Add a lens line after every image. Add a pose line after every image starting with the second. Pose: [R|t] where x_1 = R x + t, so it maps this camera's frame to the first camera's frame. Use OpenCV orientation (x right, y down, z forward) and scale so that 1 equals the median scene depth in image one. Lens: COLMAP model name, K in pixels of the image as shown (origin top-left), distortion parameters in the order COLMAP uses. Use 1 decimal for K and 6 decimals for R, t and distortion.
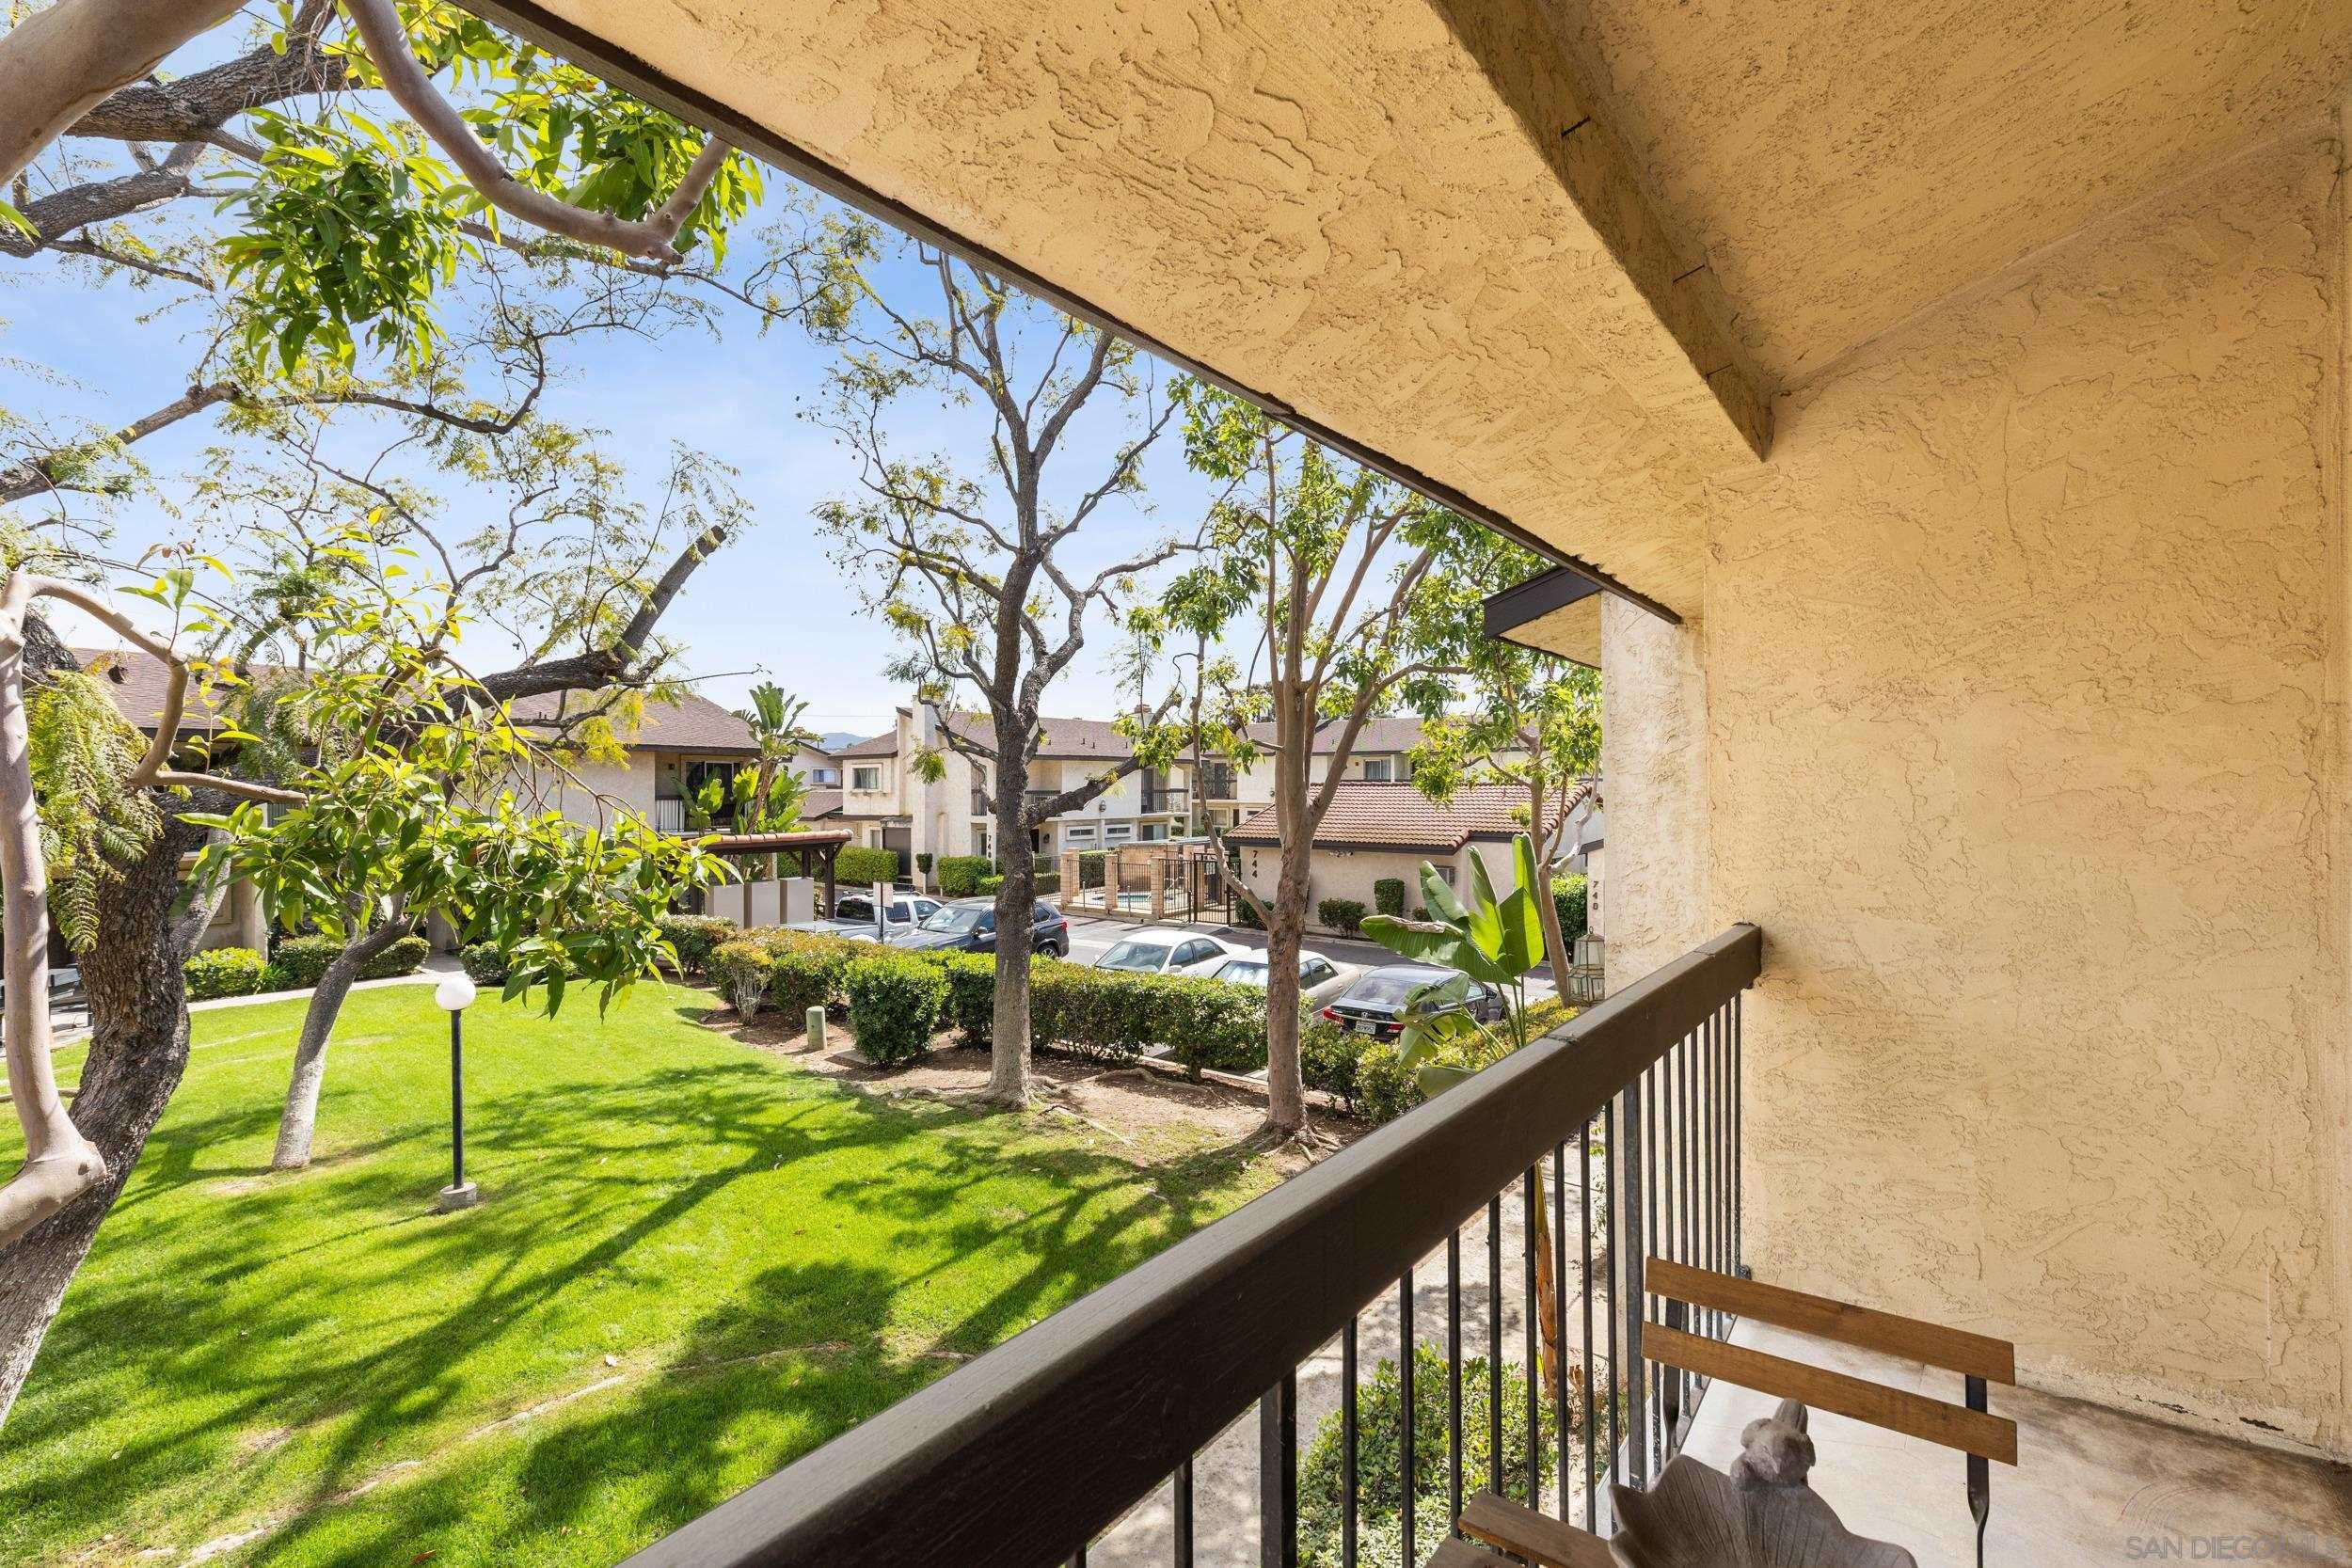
lens RADIAL K [[1050.2, 0, 1182.5], [0, 1050.2, 772.6], [0, 0, 1]] dist [0.004866, -0.000939]
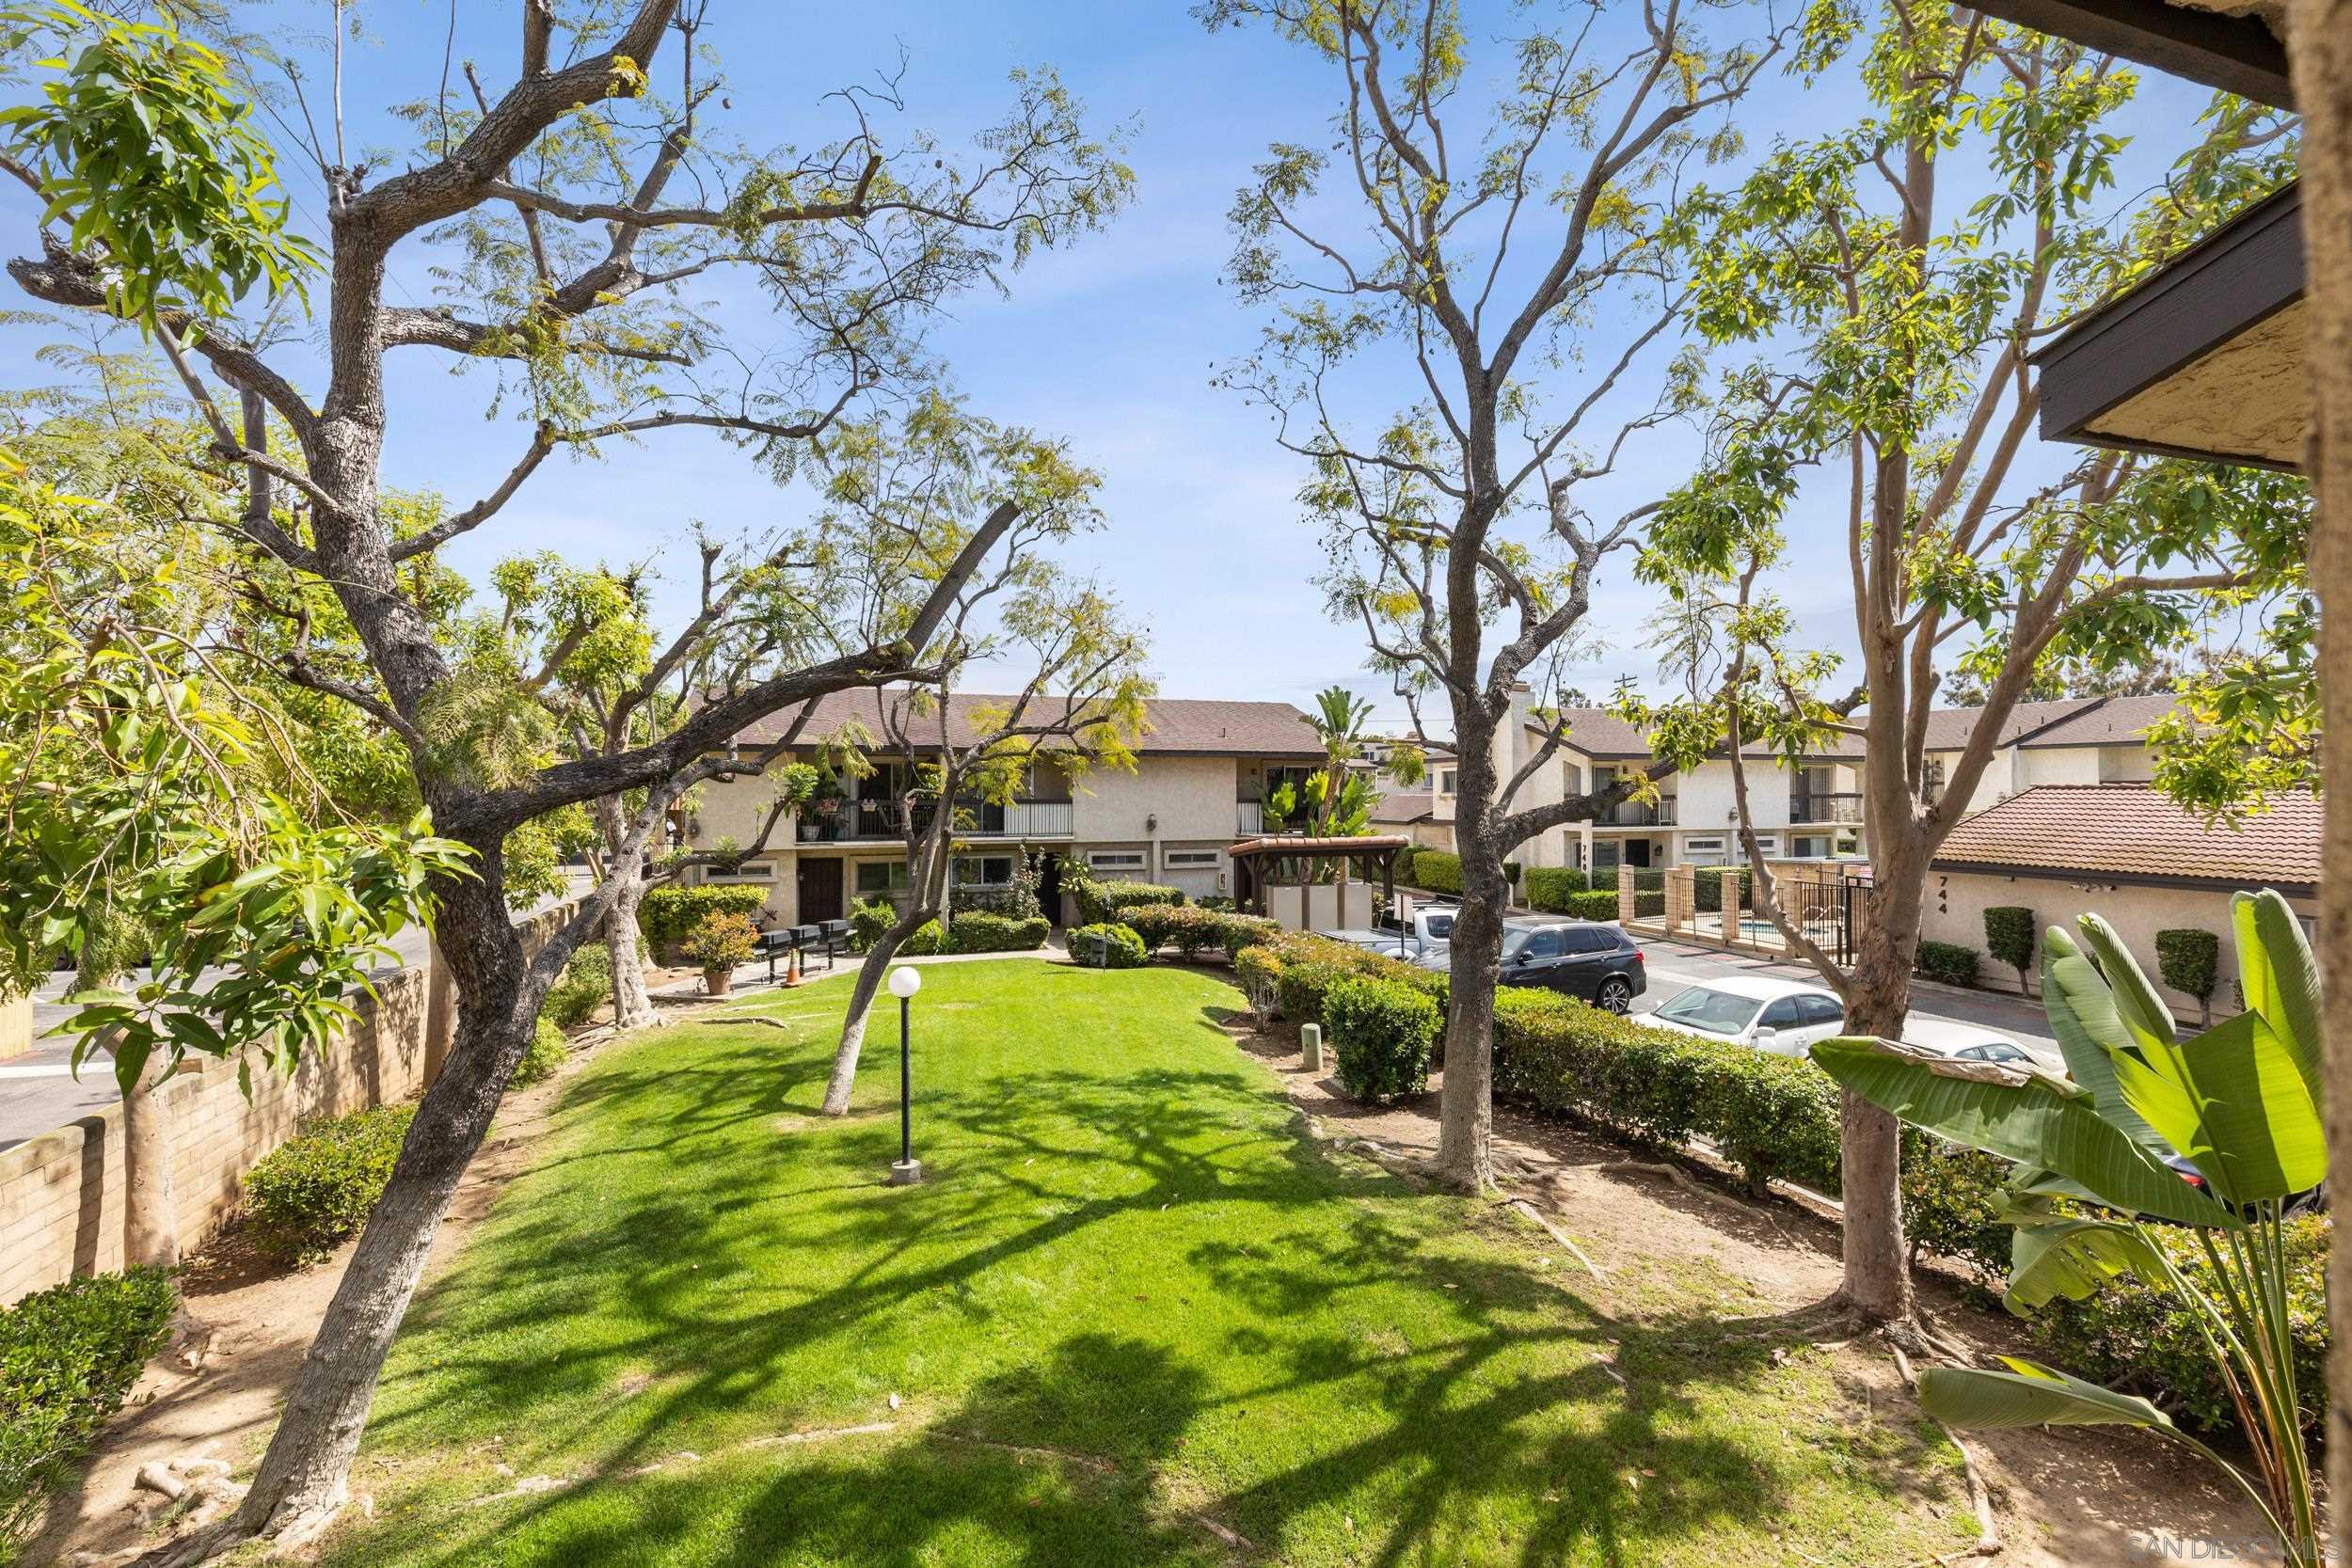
lens RADIAL K [[1050.2, 0, 1174.2], [0, 1050.2, 779.8], [0, 0, 1]] dist [0.004866, -0.000939]
pose [[0.821988, -0.006159, -0.569471, 0.119742], [0.007890, 0.999969, 0.000573, 0.003688], [0.569450, -0.004964, 0.822011, 0.218694]]
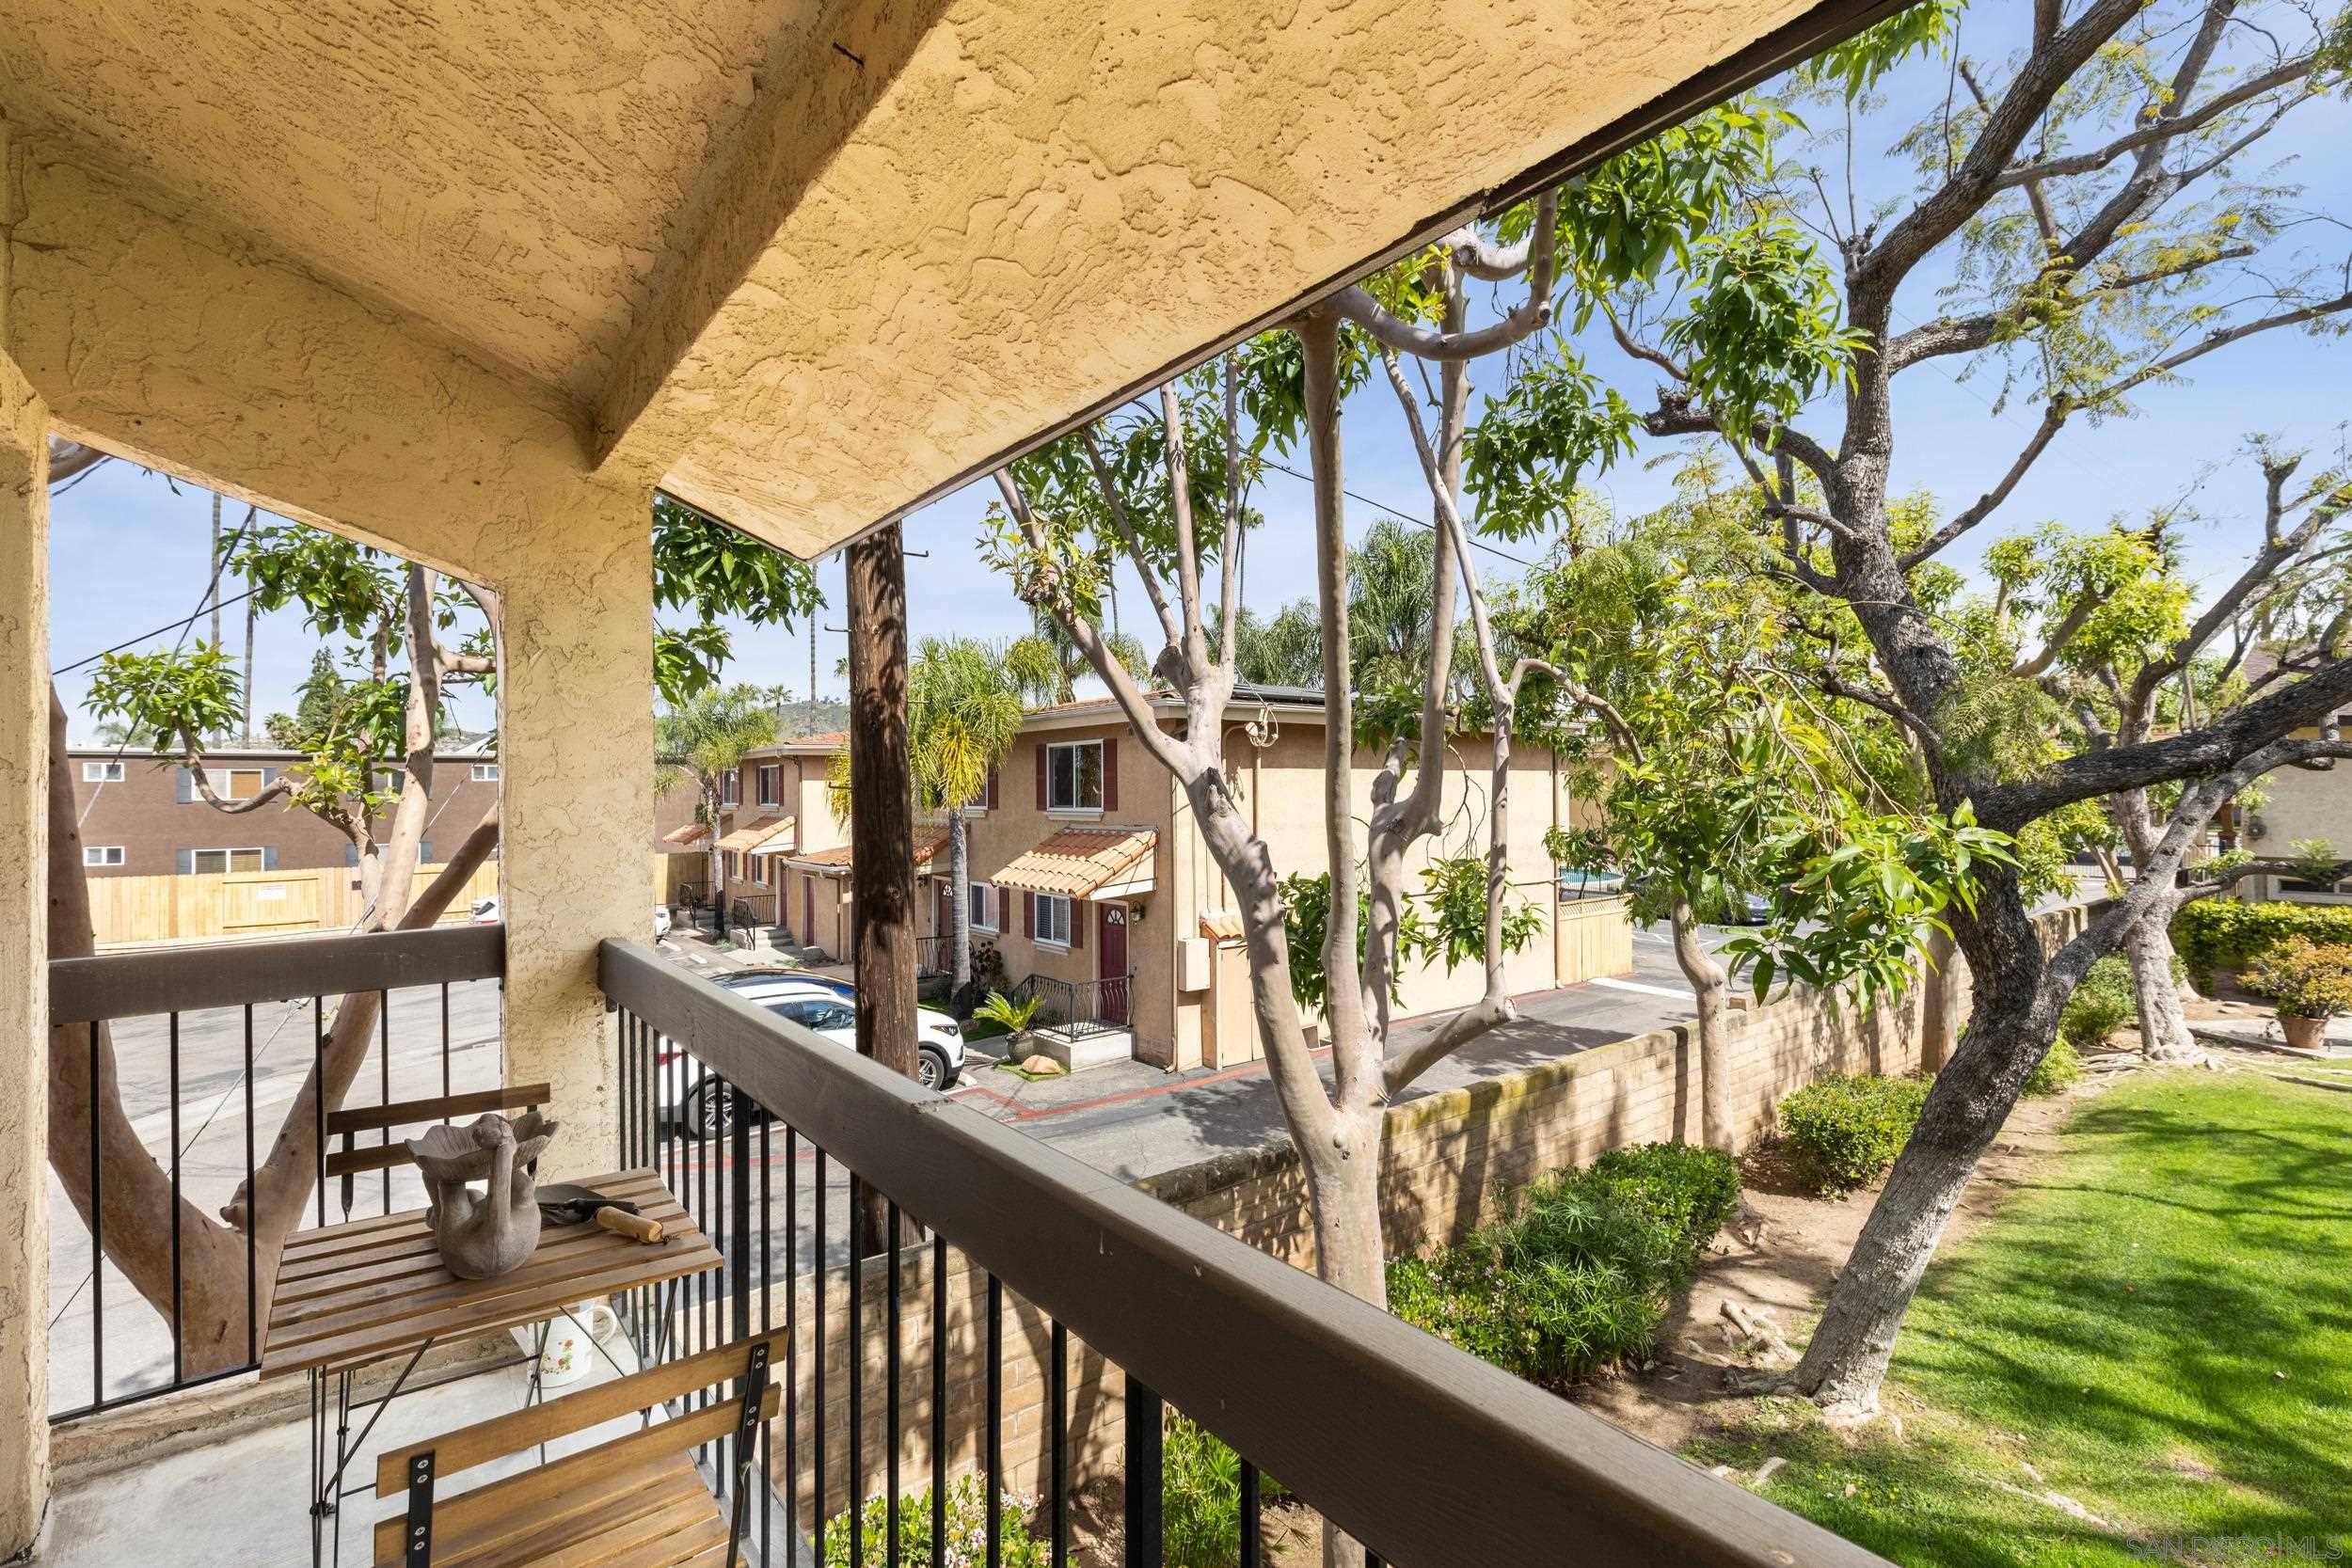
lens RADIAL K [[1050.2, 0, 1177.4], [0, 1050.2, 781.7], [0, 0, 1]] dist [0.004866, -0.000939]
pose [[-0.254119, -0.003022, -0.967168, 0.151219], [0.019946, 0.999766, -0.008365, 0.002387], [0.966967, -0.021416, -0.253999, 0.192812]]
